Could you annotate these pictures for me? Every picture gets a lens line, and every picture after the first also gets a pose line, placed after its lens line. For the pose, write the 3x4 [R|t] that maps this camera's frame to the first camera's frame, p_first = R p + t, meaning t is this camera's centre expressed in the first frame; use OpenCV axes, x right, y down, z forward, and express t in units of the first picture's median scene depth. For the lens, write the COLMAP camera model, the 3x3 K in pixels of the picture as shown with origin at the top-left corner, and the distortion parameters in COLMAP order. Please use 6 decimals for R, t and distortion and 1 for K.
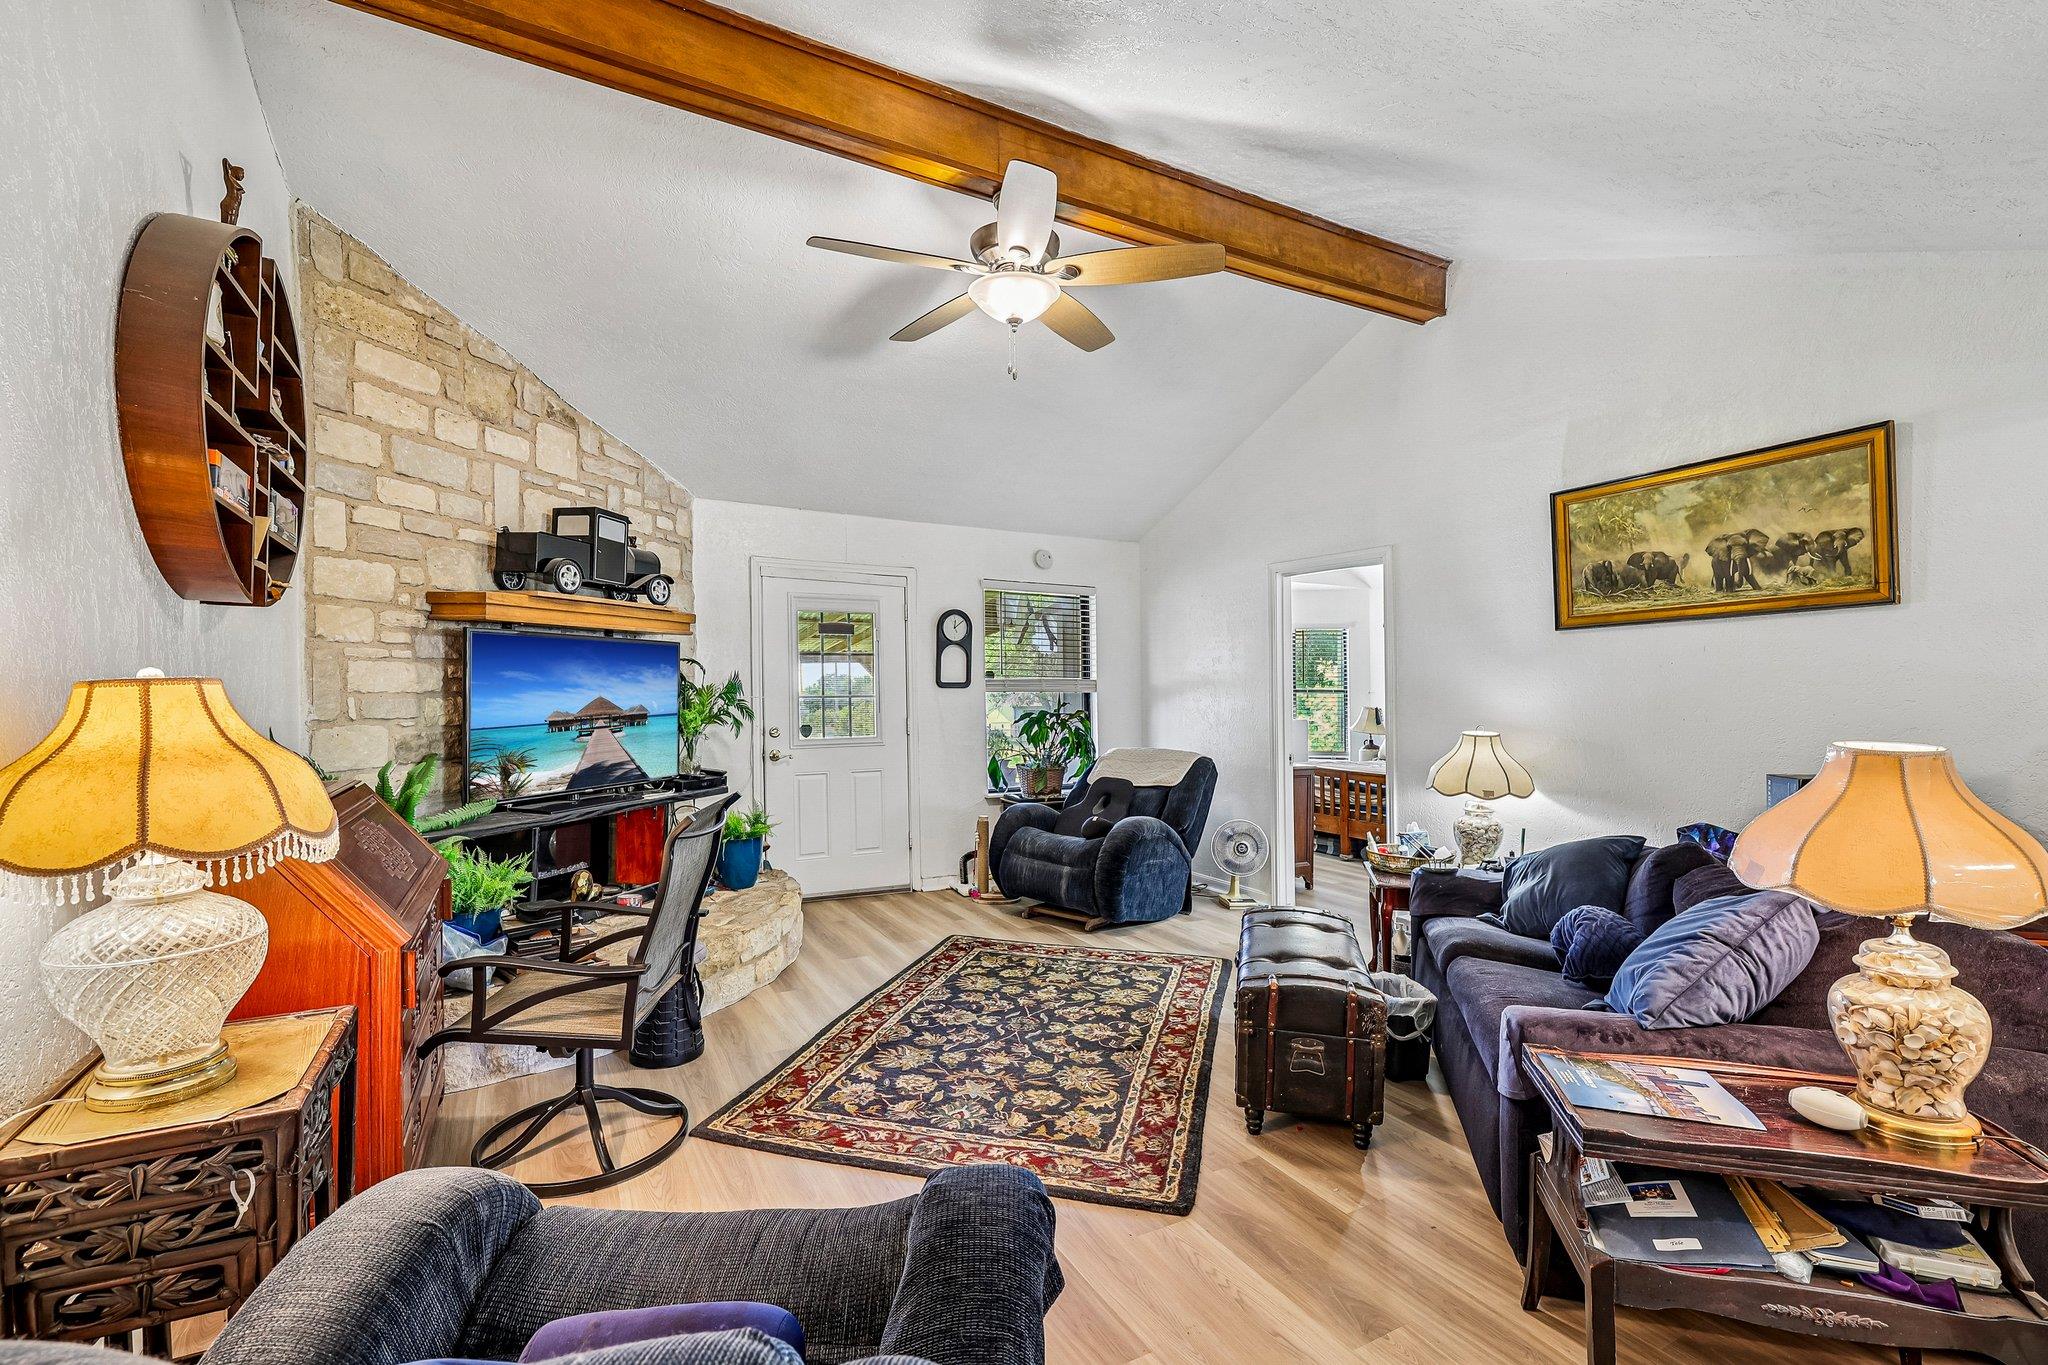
lens RADIAL K [[796.7, 0, 1023.8], [0, 796.7, 697.4], [0, 0, 1]] dist [0.002387, 0.000249]
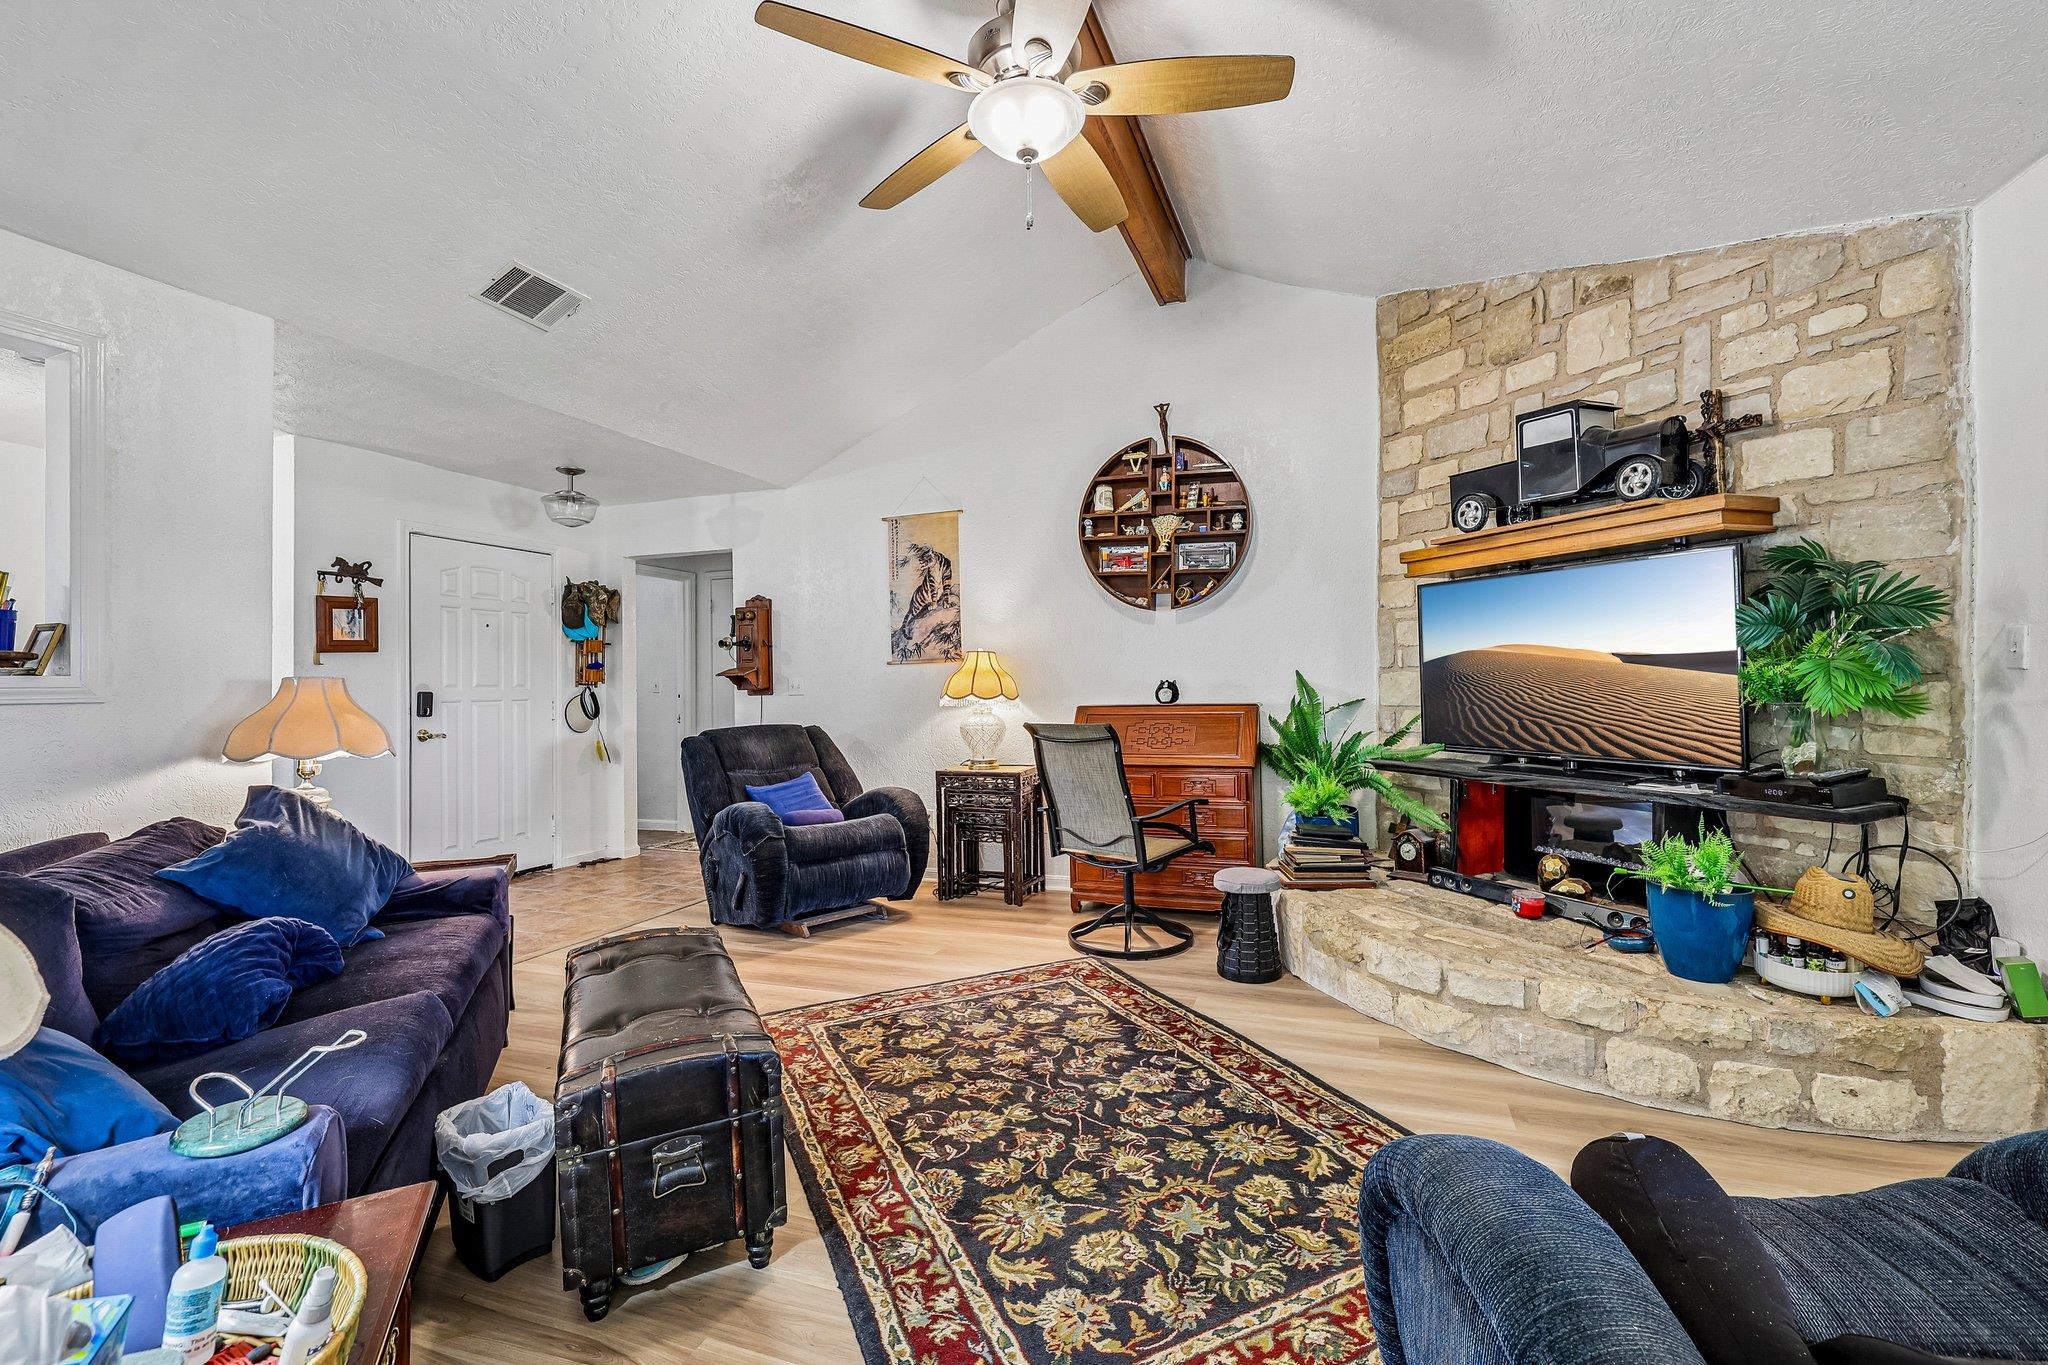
lens RADIAL K [[901.6, 0, 1042.8], [0, 901.6, 682.1], [0, 0, 1]] dist [-0.002236, -0.000029]
pose [[-0.728039, 0.015108, -0.685370, 0.515347], [0.011397, 0.999886, 0.009935, 0.026970], [0.685441, -0.000578, -0.728128, 1.455731]]
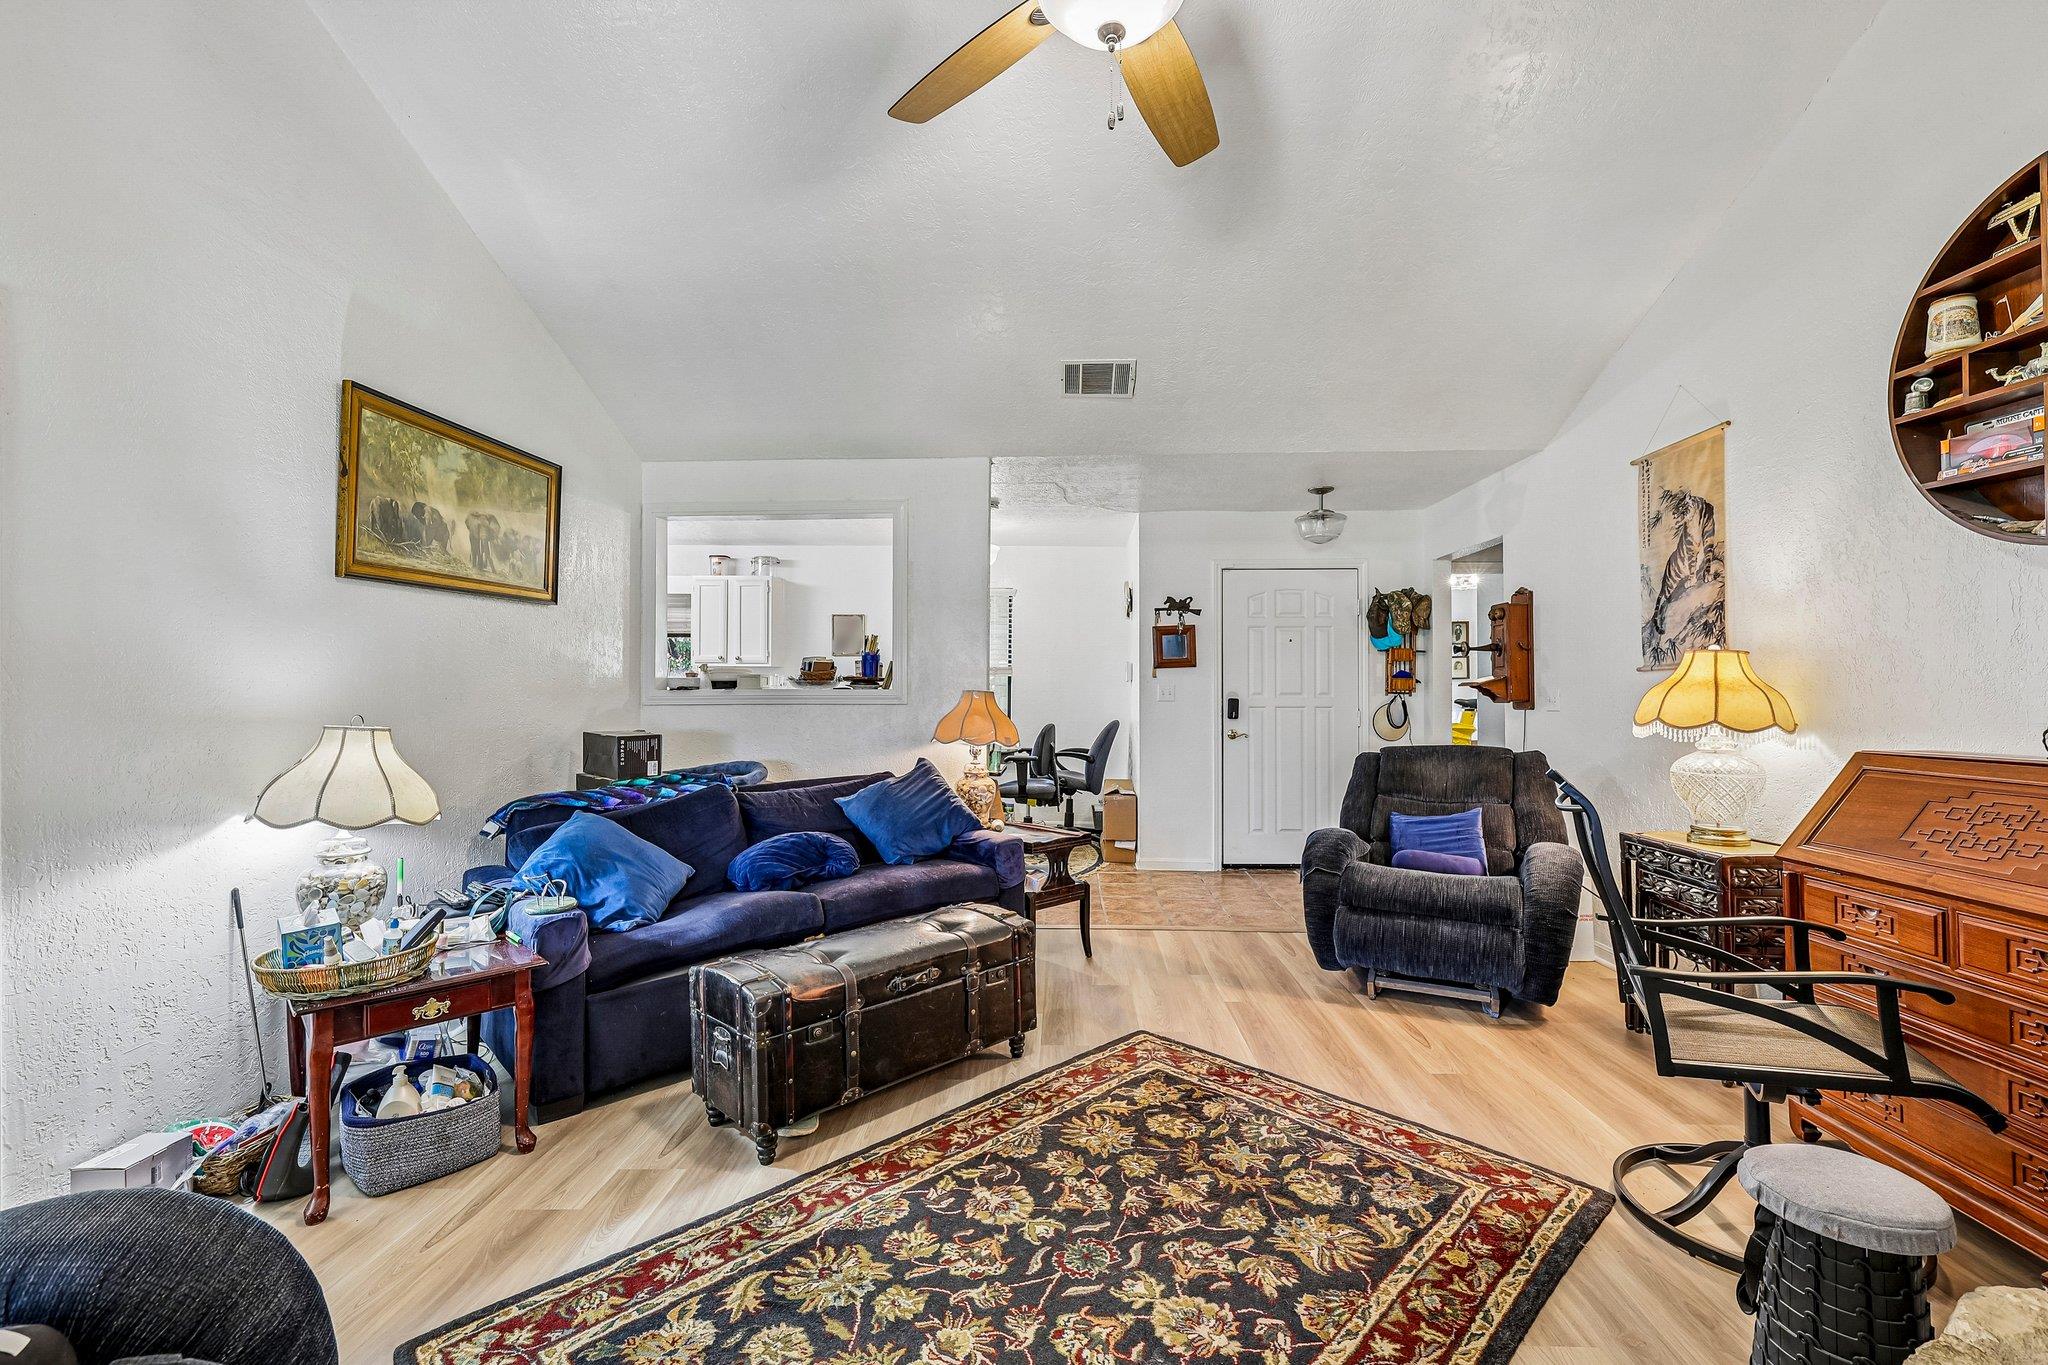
lens RADIAL K [[901.6, 0, 1042.8], [0, 901.6, 682.1], [0, 0, 1]] dist [-0.002236, -0.000029]
pose [[-0.860787, 0.012665, 0.508808, -0.270293], [0.011053, 0.999920, -0.006190, 0.020925], [-0.508845, 0.000296, -0.860858, 1.428614]]
